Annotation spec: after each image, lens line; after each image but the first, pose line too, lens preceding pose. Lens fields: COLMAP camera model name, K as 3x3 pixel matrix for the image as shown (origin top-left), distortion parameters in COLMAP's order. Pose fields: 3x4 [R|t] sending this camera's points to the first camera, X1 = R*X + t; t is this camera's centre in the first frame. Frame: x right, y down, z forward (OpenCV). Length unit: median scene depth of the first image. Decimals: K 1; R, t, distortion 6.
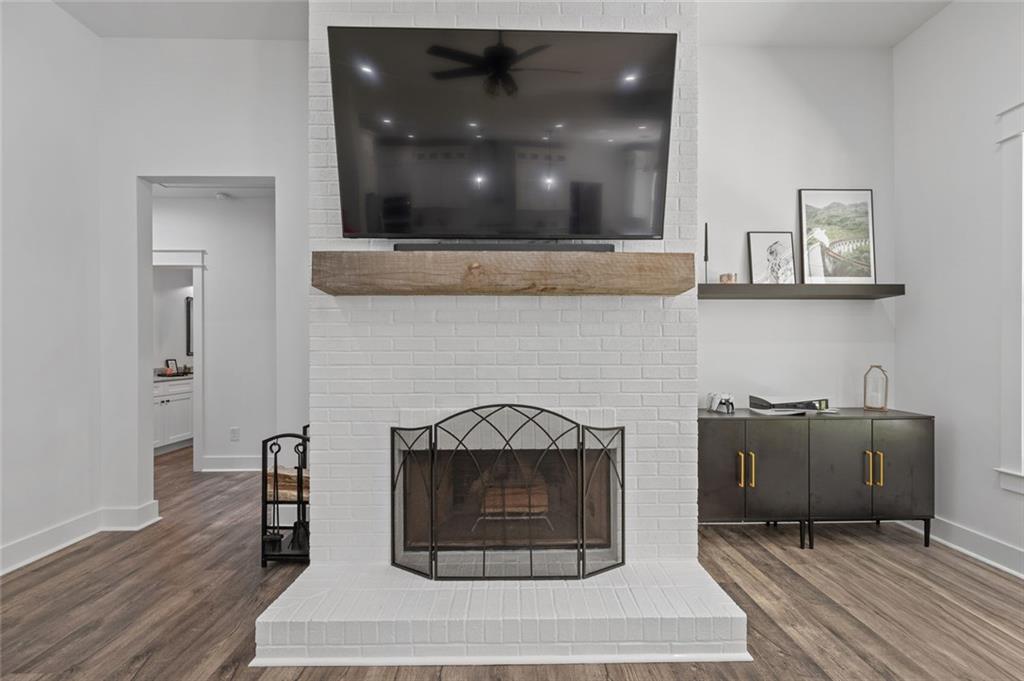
lens RADIAL K [[403.1, 0, 518.9], [0, 403.1, 348.5], [0, 0, 1]] dist [0.001010, 0.000017]
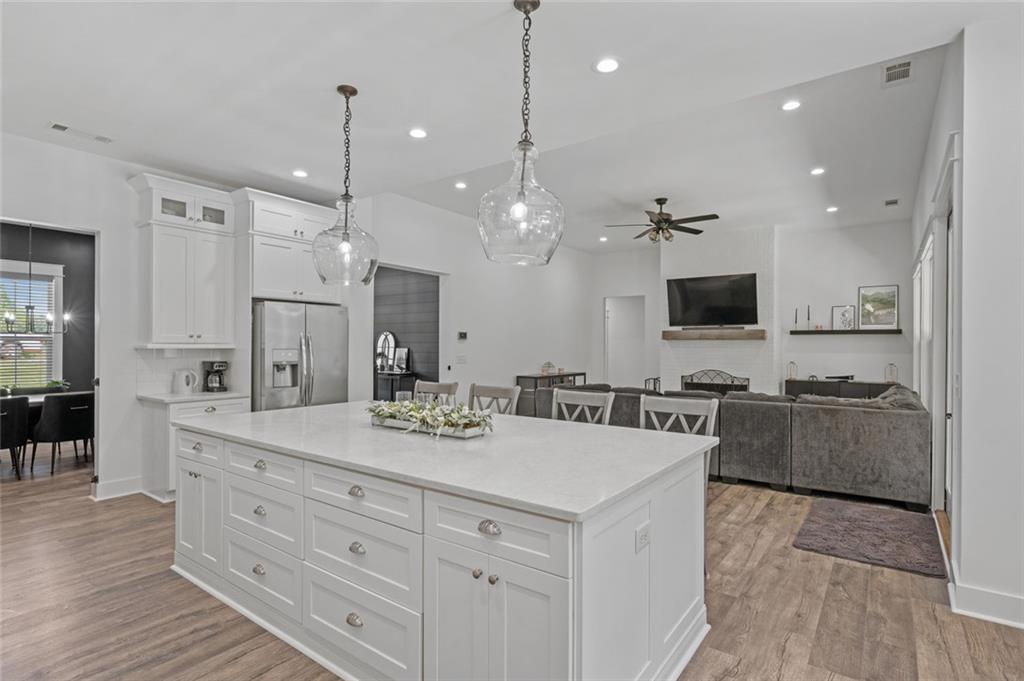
lens RADIAL K [[508.5, 0, 516.3], [0, 508.5, 347.4], [0, 0, 1]] dist [-0.001306, -0.000160]
pose [[0.795988, 0.005921, -0.605283, 1.310889], [-0.003885, 0.999982, 0.004673, -0.080792], [0.605300, -0.001368, 0.795996, -3.663728]]
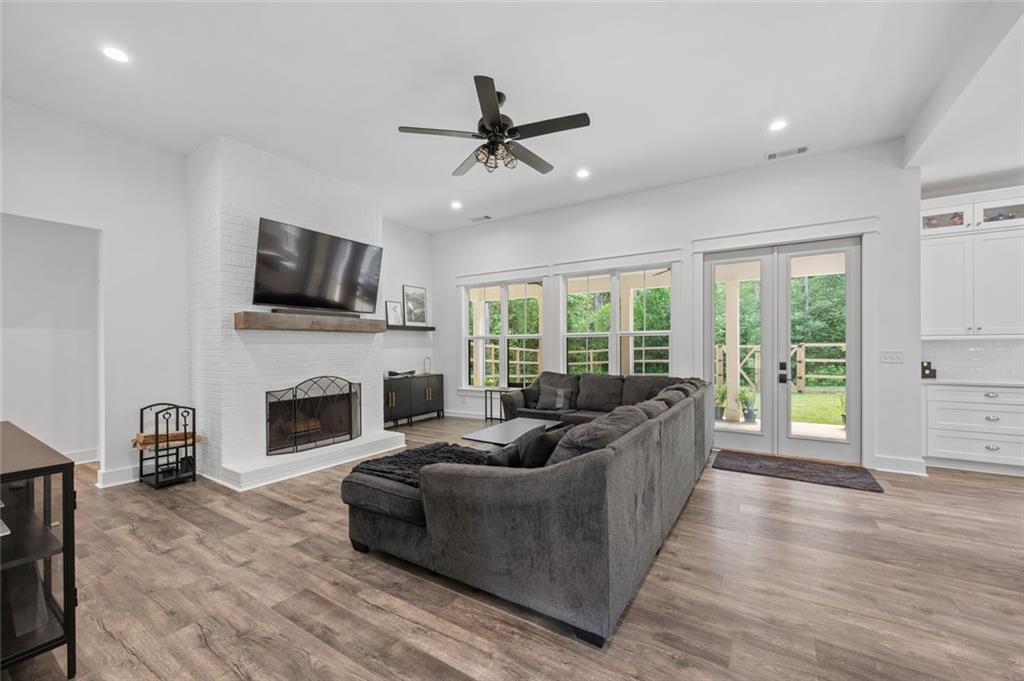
lens RADIAL K [[403.1, 0, 518.9], [0, 403.1, 348.5], [0, 0, 1]] dist [0.001010, 0.000017]
pose [[0.541951, -0.007522, 0.840376, -1.391912], [0.001015, 0.999965, 0.008296, -0.050908], [-0.840409, -0.003644, 0.541940, -1.292383]]
